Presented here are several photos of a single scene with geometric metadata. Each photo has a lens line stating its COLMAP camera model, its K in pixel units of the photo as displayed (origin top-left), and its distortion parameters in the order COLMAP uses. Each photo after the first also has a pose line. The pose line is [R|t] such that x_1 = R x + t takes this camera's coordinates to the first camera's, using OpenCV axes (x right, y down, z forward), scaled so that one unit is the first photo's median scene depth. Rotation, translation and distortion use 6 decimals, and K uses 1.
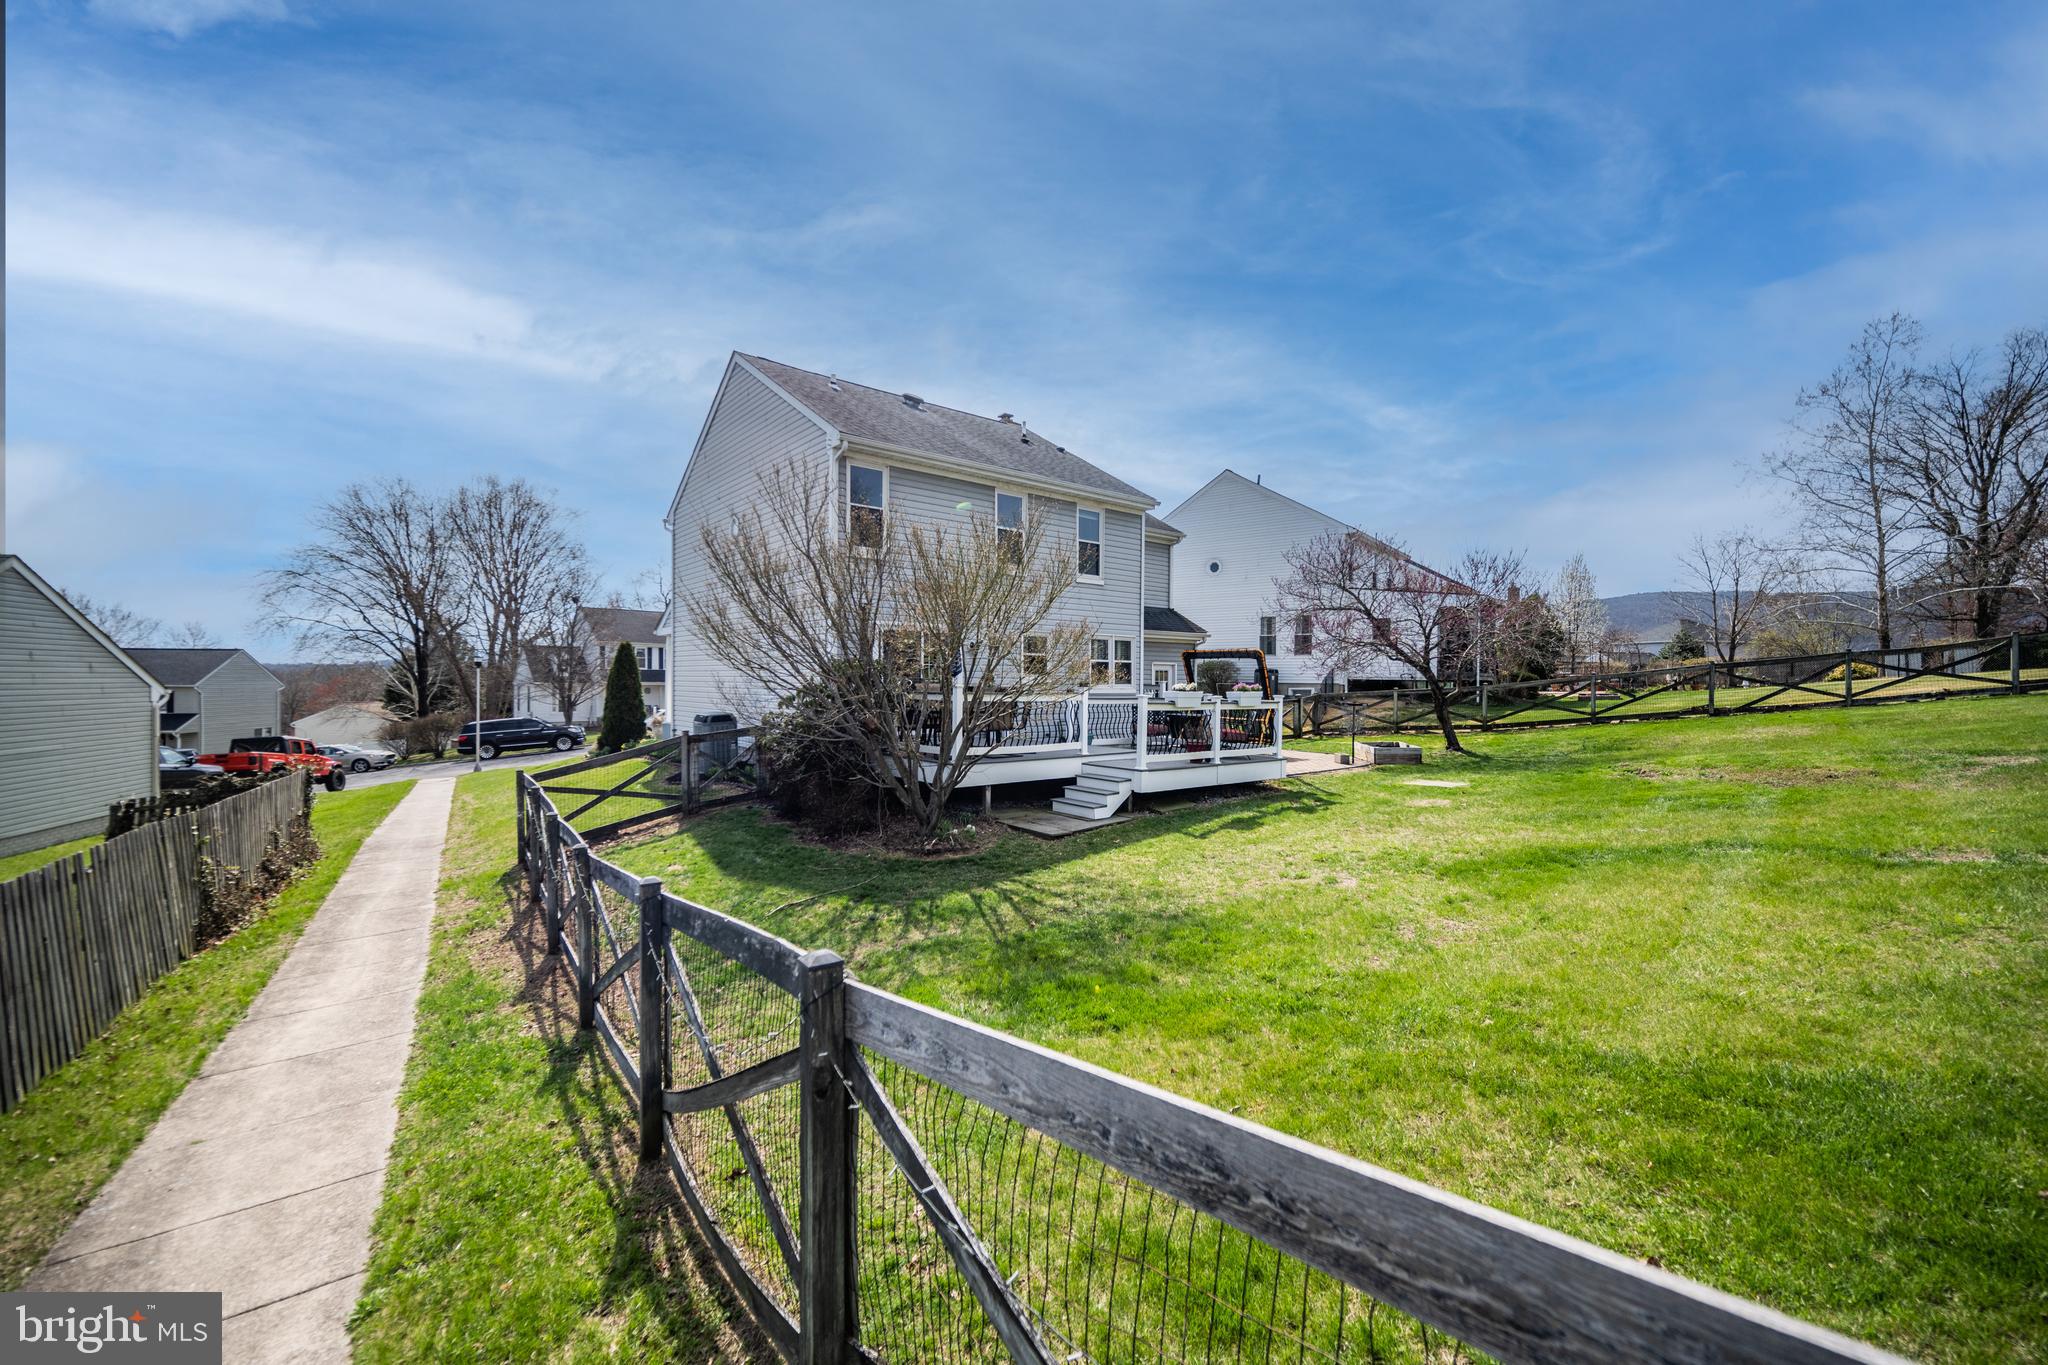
lens RADIAL K [[816.8, 0, 1024.0], [0, 816.8, 682.5], [0, 0, 1]] dist [-0.000377, -0.000047]
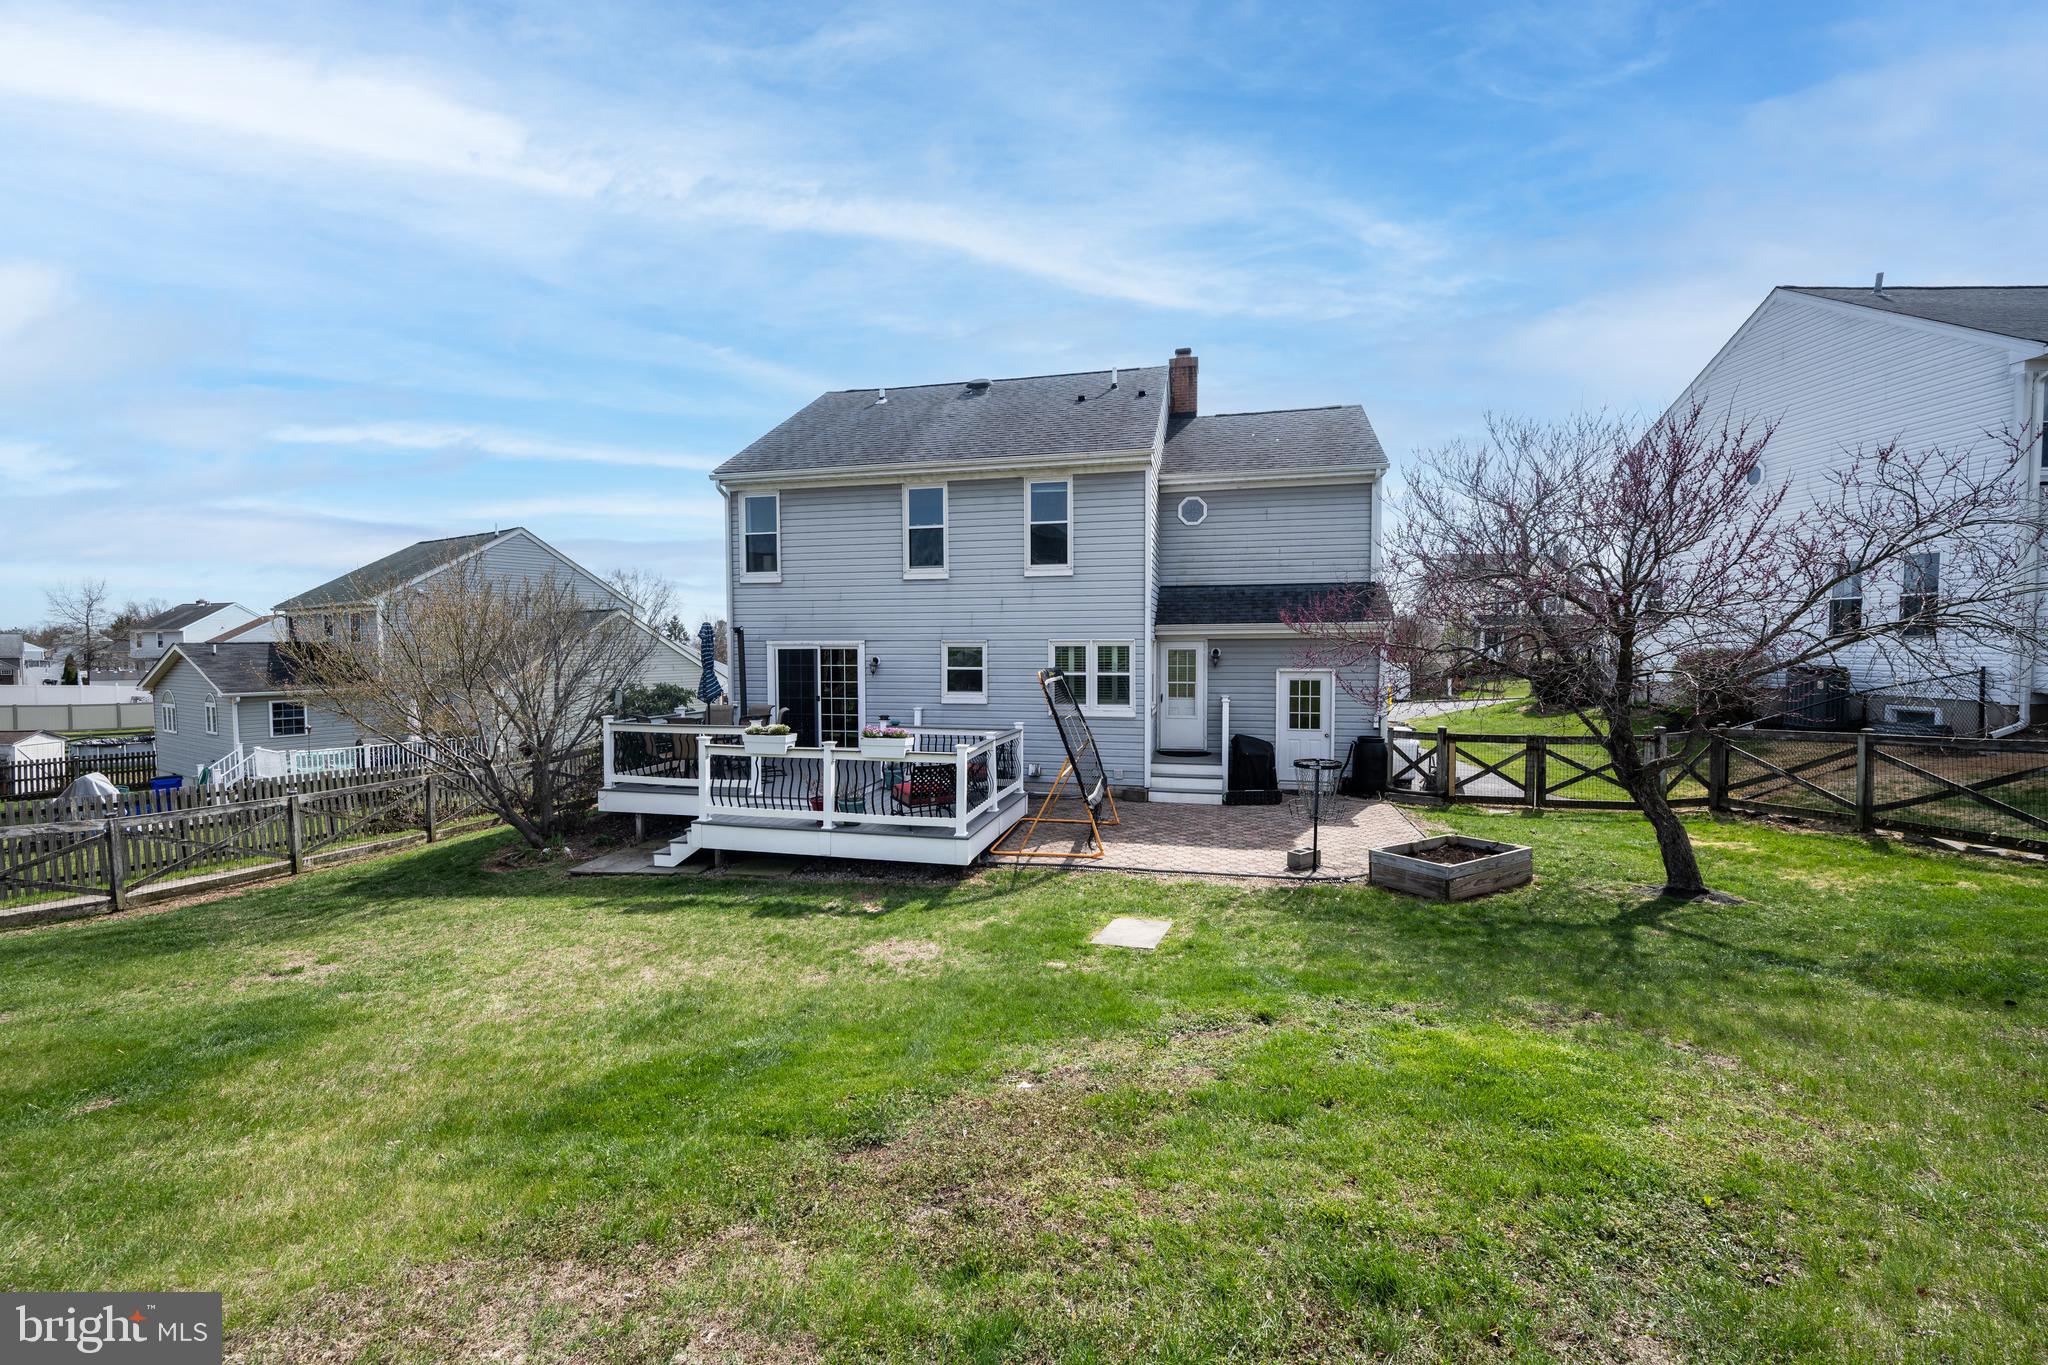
lens RADIAL K [[852.3, 0, 1023.8], [0, 852.3, 674.6], [0, 0, 1]] dist [-0.000571, -0.000014]
pose [[0.601807, 0.019661, -0.798400, 0.881378], [0.006920, 0.999531, 0.029830, -0.062148], [0.798612, -0.023477, 0.601388, 0.592165]]
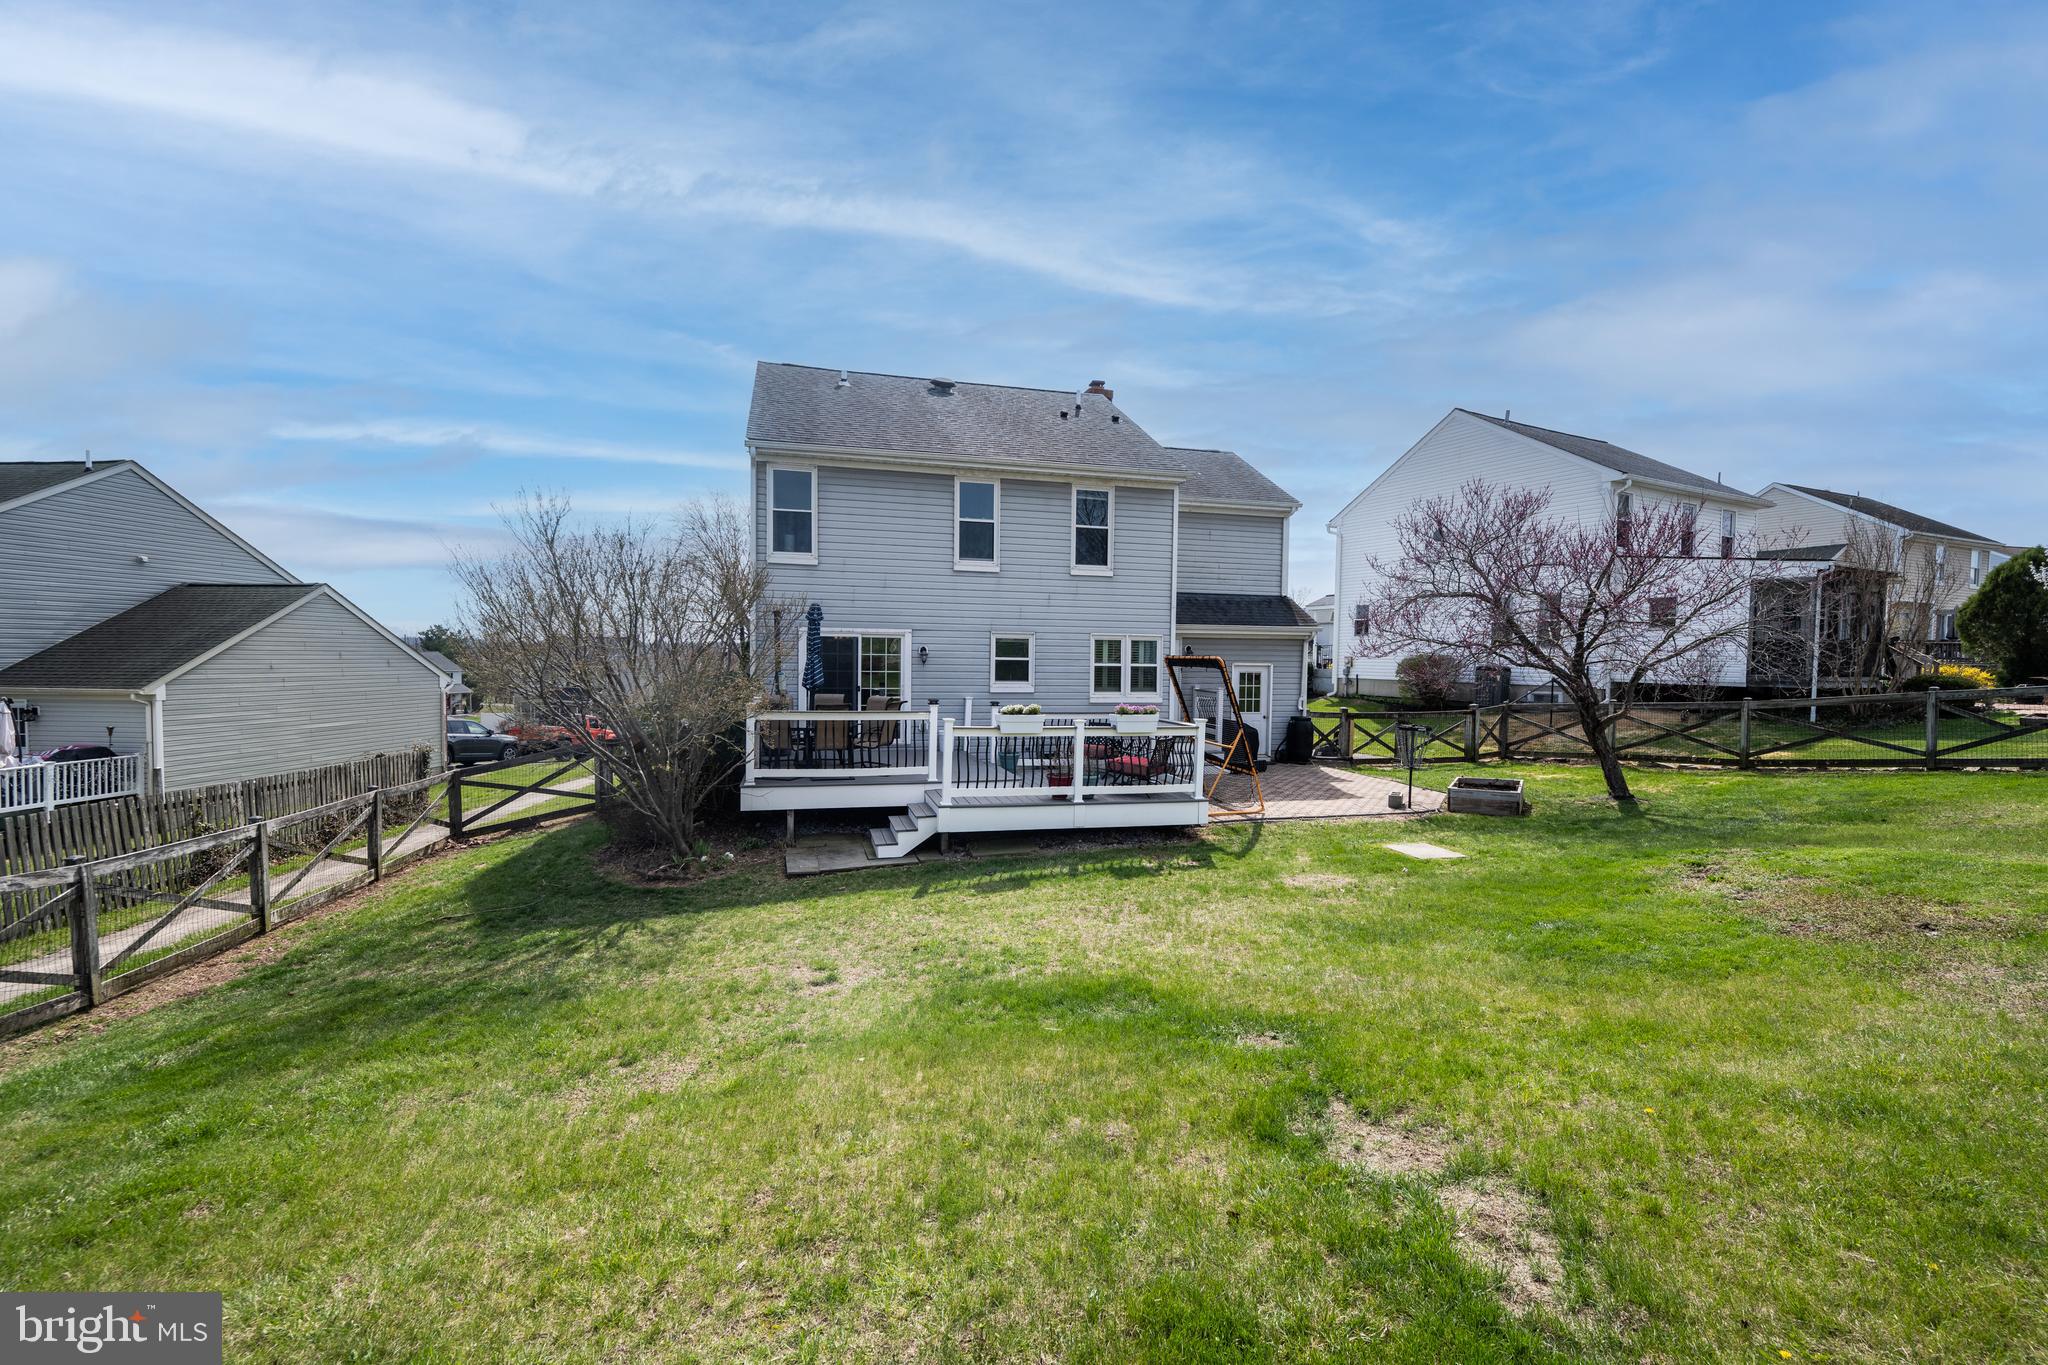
lens RADIAL K [[848.7, 0, 1024.0], [0, 848.7, 682.5], [0, 0, 1]] dist [0.000043, 0.000005]
pose [[0.907008, 0.017878, -0.420733, 0.482303], [-0.007408, 0.999621, 0.026507, -0.037915], [0.421048, -0.020926, 0.906797, 0.186366]]
